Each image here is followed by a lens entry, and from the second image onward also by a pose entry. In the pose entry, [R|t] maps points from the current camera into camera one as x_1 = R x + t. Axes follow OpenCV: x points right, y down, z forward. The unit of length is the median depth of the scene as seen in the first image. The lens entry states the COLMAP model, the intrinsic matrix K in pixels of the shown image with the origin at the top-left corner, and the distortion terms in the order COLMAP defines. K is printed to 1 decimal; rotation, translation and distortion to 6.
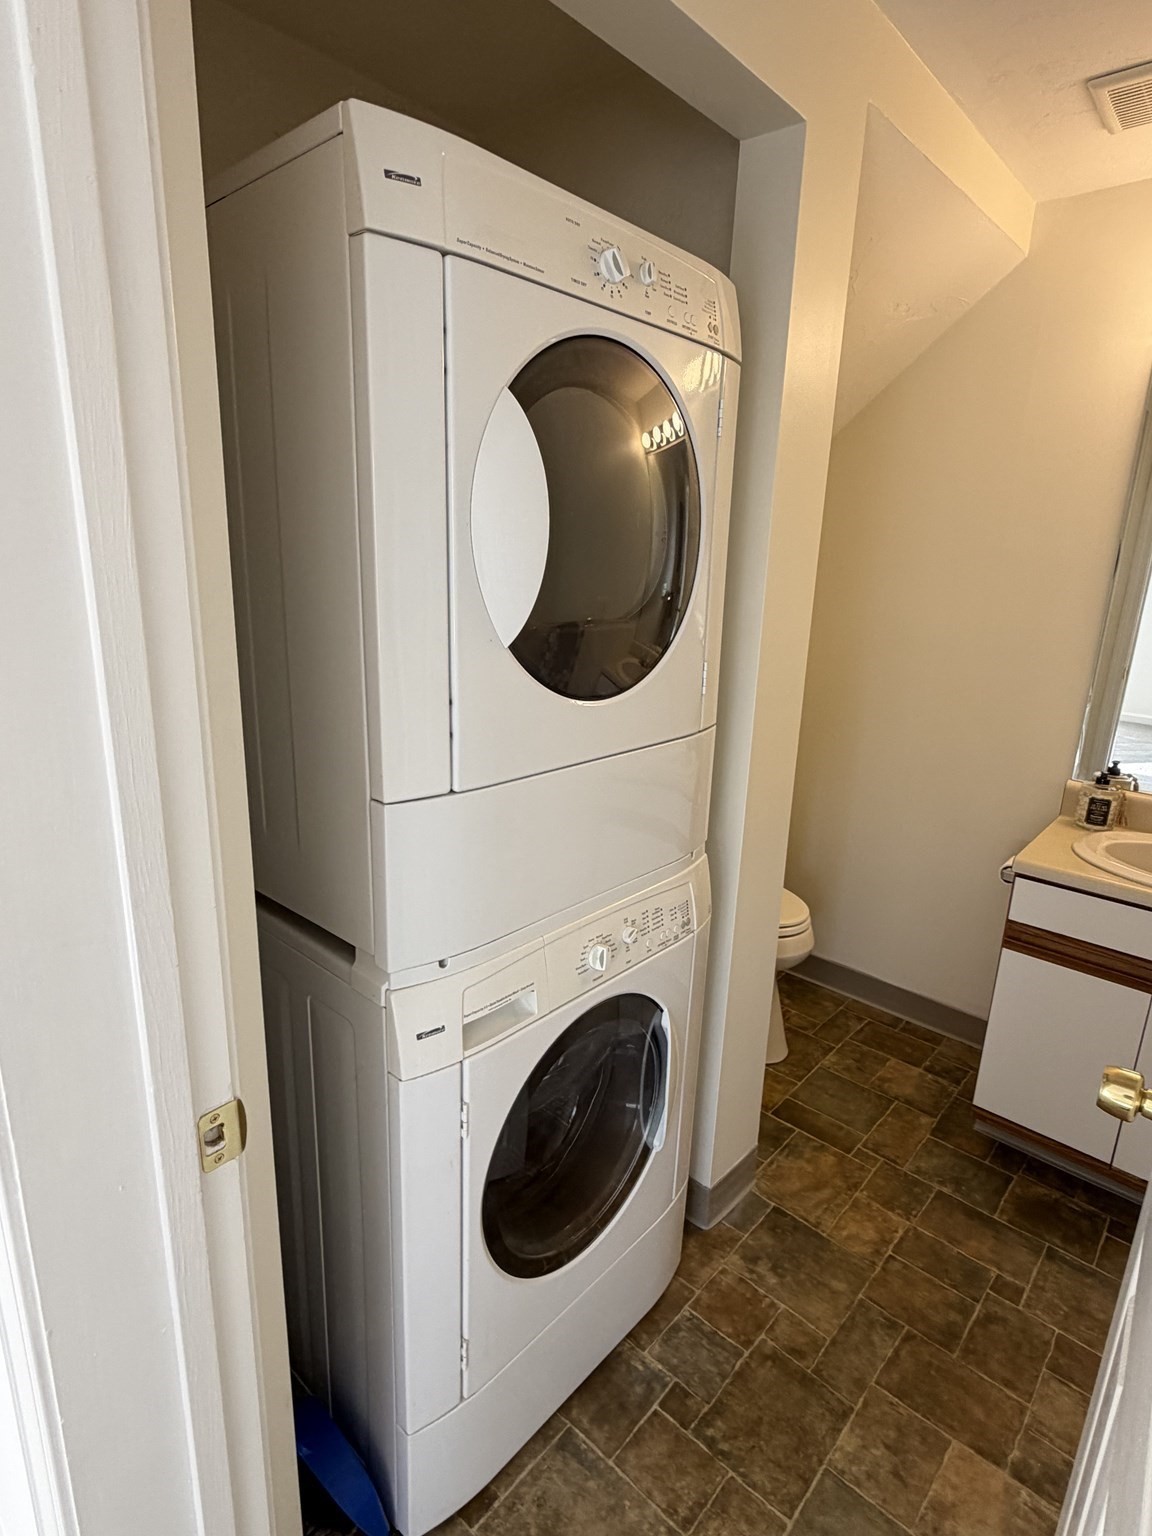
lens RADIAL K [[815.9, 0, 575.1], [0, 815.9, 772.3], [0, 0, 1]] dist [0.001254, -0.000855]
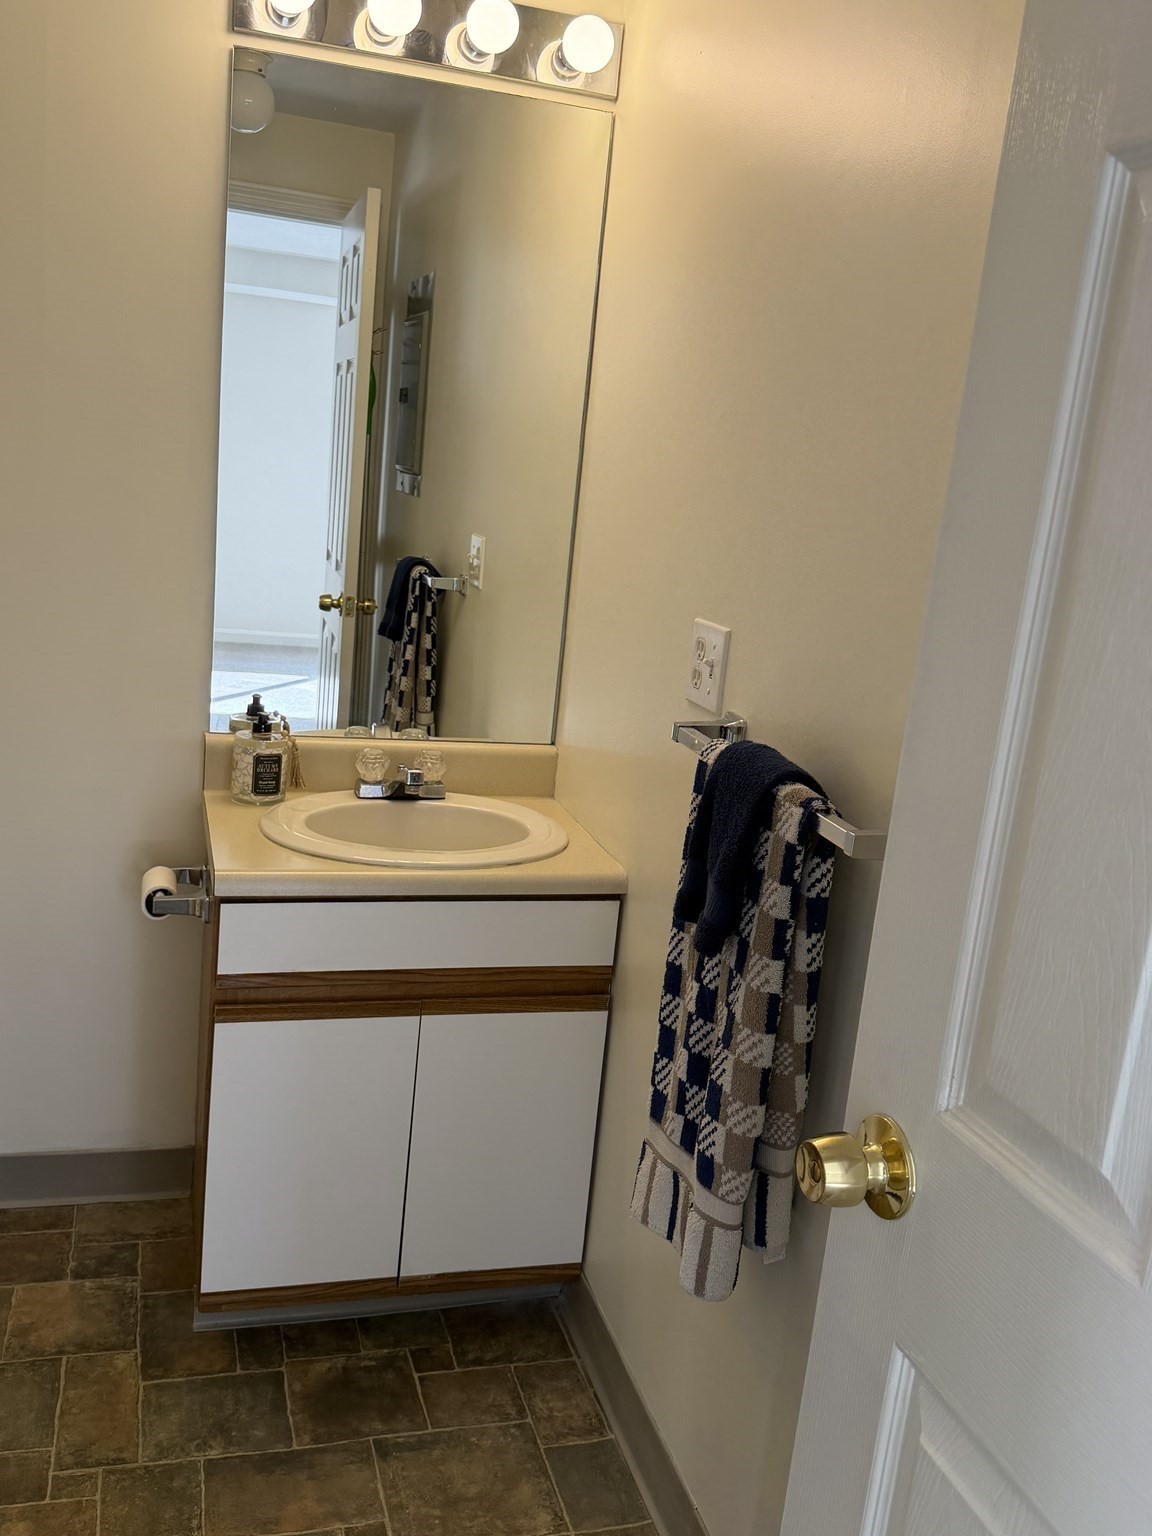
lens RADIAL K [[1355.5, 0, 572.6], [0, 1355.5, 761.3], [0, 0, 1]] dist [0.009225, -0.008524]
pose [[0.531854, -0.166253, 0.830356, -0.128831], [0.151036, 0.983441, 0.100163, -0.033963], [-0.833258, 0.072142, 0.548157, 0.202391]]
